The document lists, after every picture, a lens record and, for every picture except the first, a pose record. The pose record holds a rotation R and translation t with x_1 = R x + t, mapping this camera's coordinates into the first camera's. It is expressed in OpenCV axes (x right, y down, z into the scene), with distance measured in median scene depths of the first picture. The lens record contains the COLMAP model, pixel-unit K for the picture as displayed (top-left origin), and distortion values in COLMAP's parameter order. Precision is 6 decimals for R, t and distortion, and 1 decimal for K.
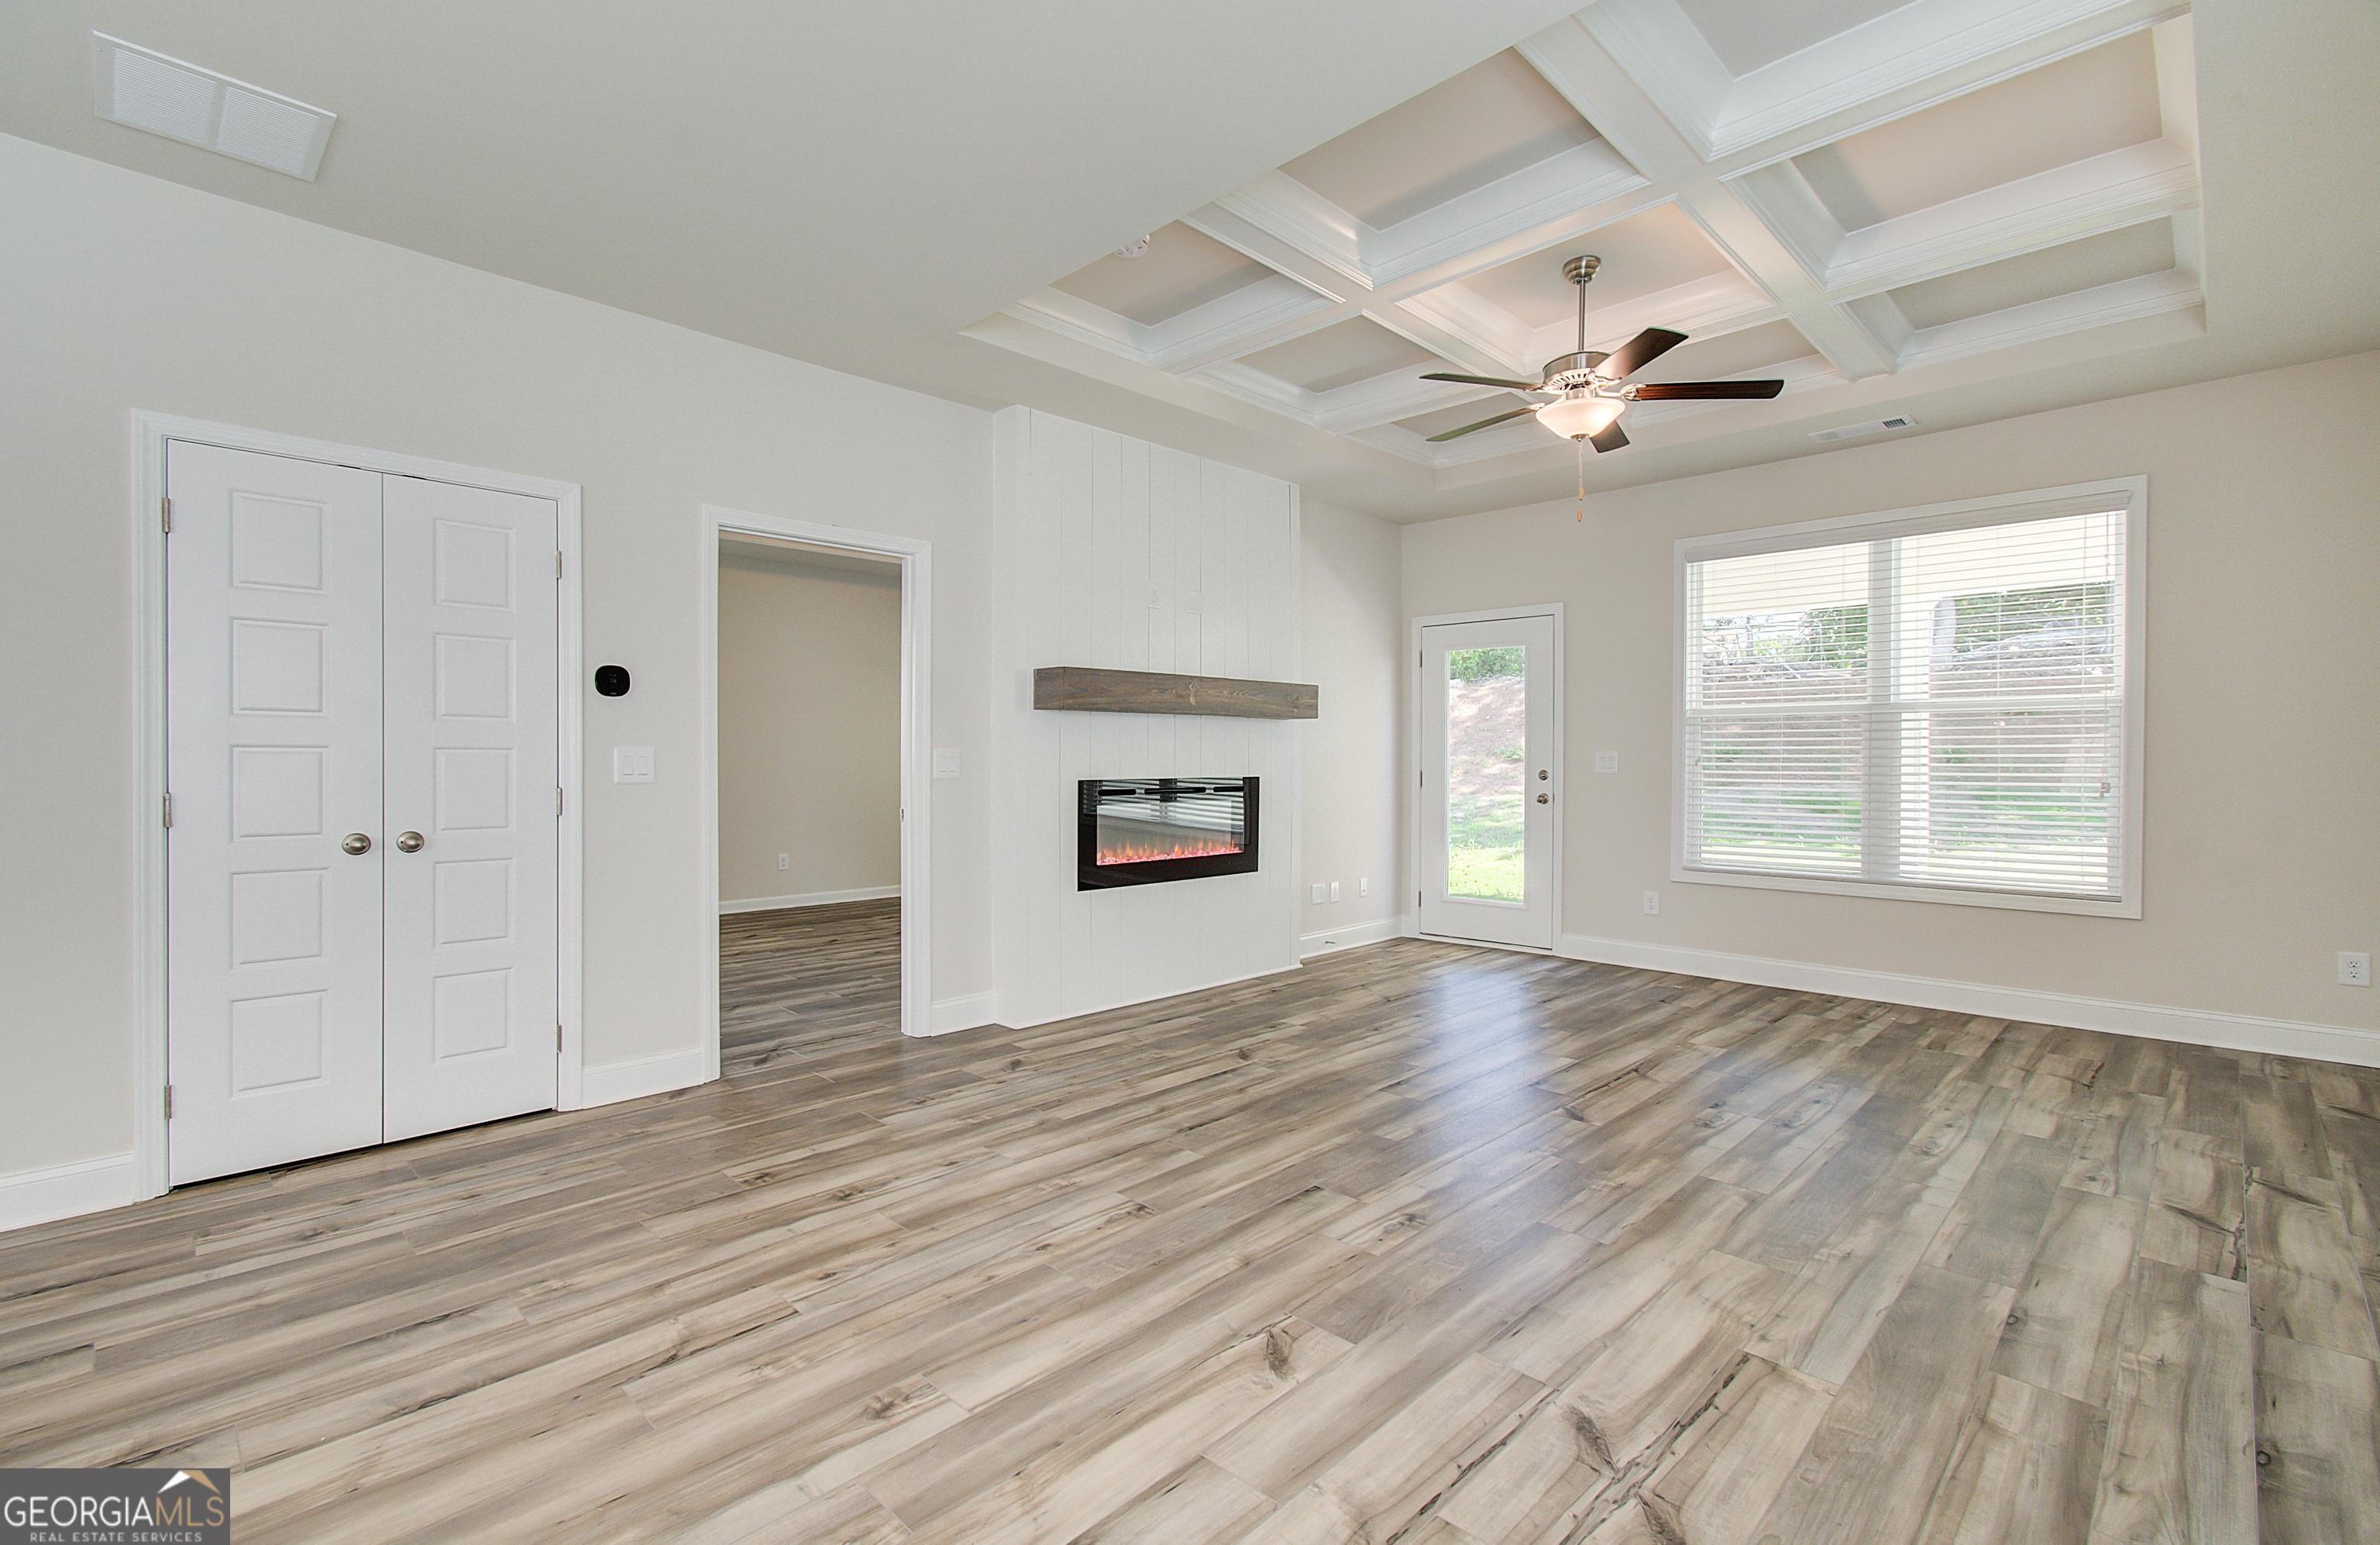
lens RADIAL K [[1041.4, 0, 1167.1], [0, 1041.4, 758.7], [0, 0, 1]] dist [-0.002203, 0.000280]
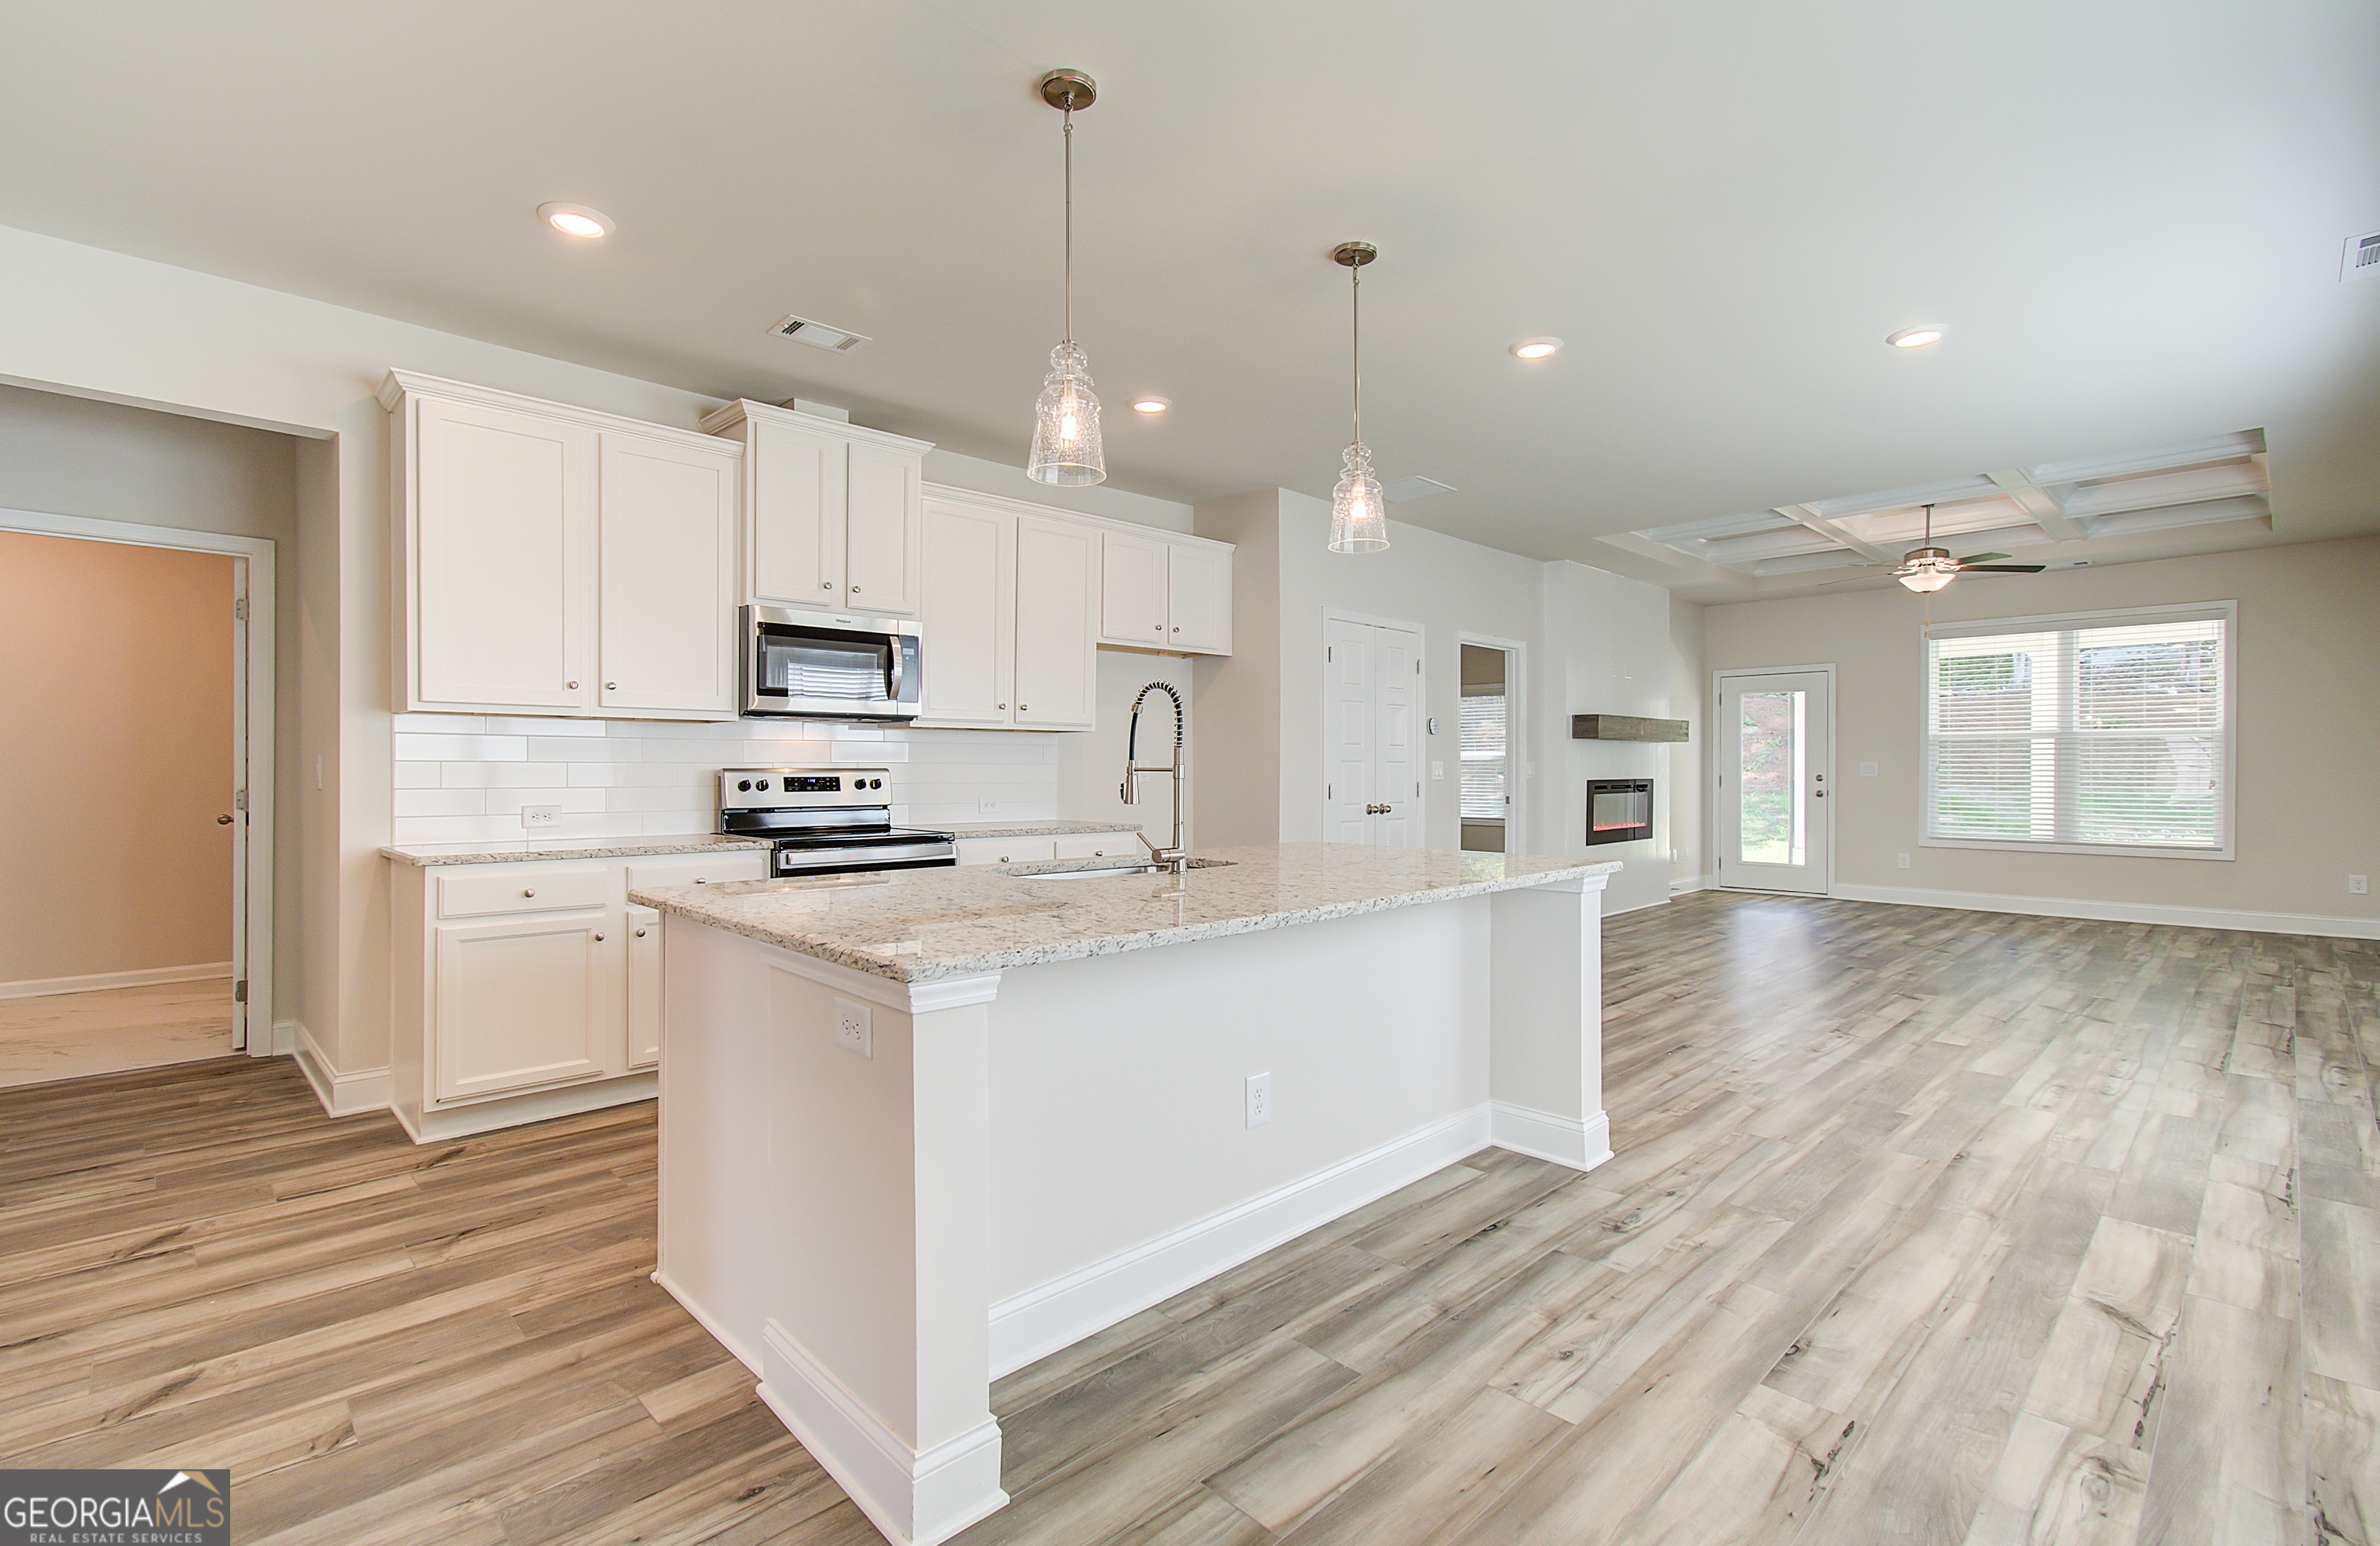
lens RADIAL K [[1041.5, 0, 1180.7], [0, 1041.5, 765.9], [0, 0, 1]] dist [-0.002203, 0.000280]
pose [[0.999793, -0.000183, -0.020348, -0.641820], [0.000183, 1.000000, -0.000013, -0.001979], [0.020348, 0.000010, 0.999793, -0.627198]]
